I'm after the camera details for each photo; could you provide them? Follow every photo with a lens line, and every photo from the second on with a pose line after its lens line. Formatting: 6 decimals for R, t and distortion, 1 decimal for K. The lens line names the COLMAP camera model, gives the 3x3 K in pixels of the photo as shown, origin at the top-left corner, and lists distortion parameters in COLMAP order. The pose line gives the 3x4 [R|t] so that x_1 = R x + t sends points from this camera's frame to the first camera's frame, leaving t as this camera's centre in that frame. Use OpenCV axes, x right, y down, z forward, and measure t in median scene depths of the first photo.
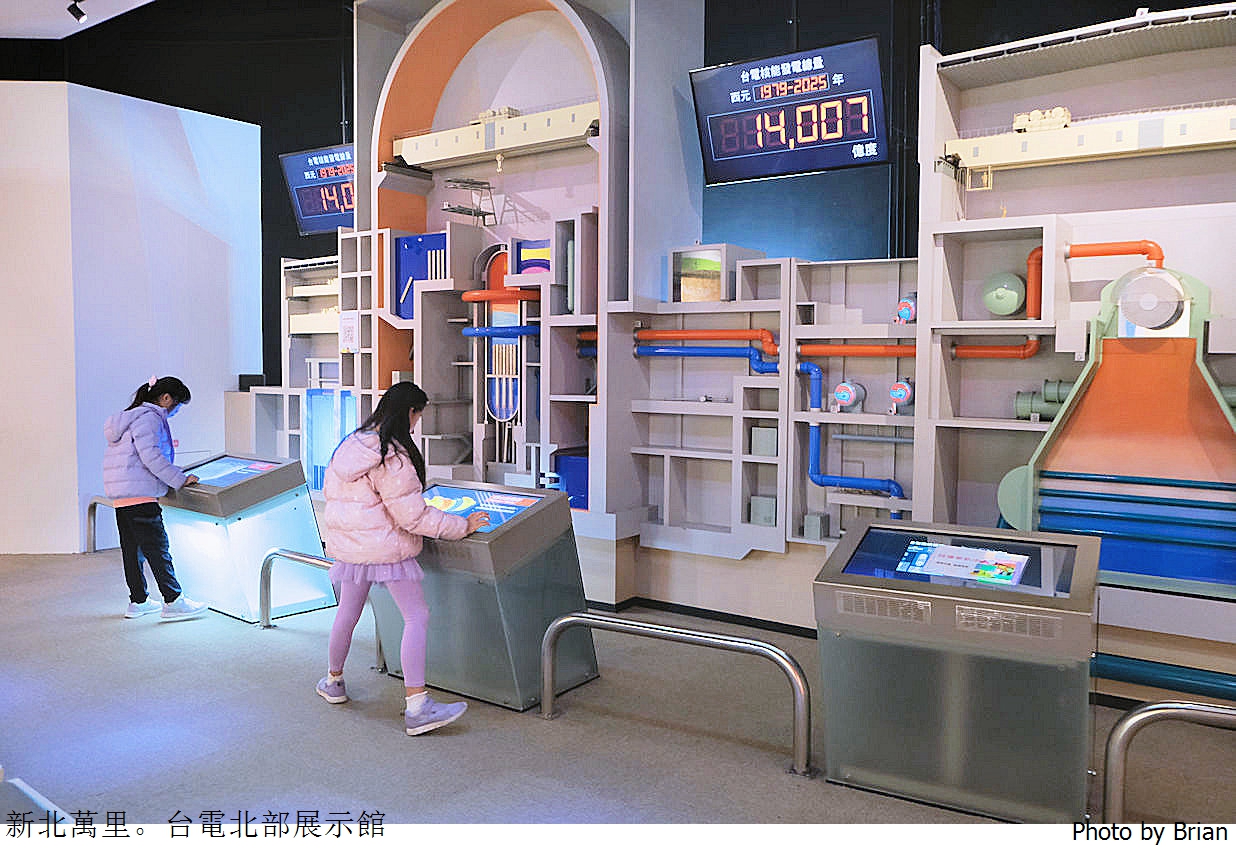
lens RADIAL K [[1004.9, 0, 628.8], [0, 1004.9, 420.7], [0, 0, 1]] dist [-0.065717, 0.060420]
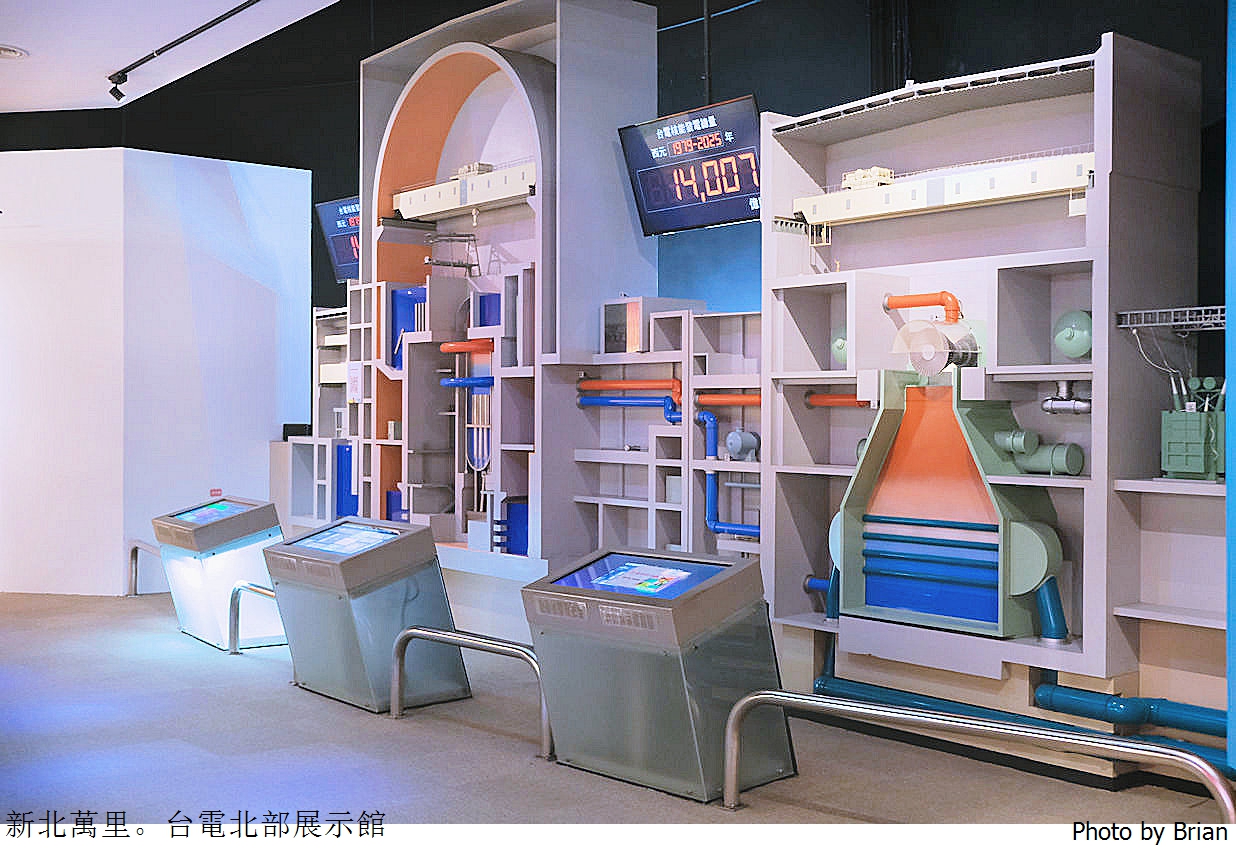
lens RADIAL K [[1430.9, 0, 621.4], [0, 1430.9, 423.1], [0, 0, 1]] dist [-0.030534, 0.000000]
pose [[0.964288, -0.001865, -0.264849, 0.453531], [-0.011100, 0.998812, -0.047448, 0.022556], [0.264623, 0.048694, 0.963122, -0.402515]]
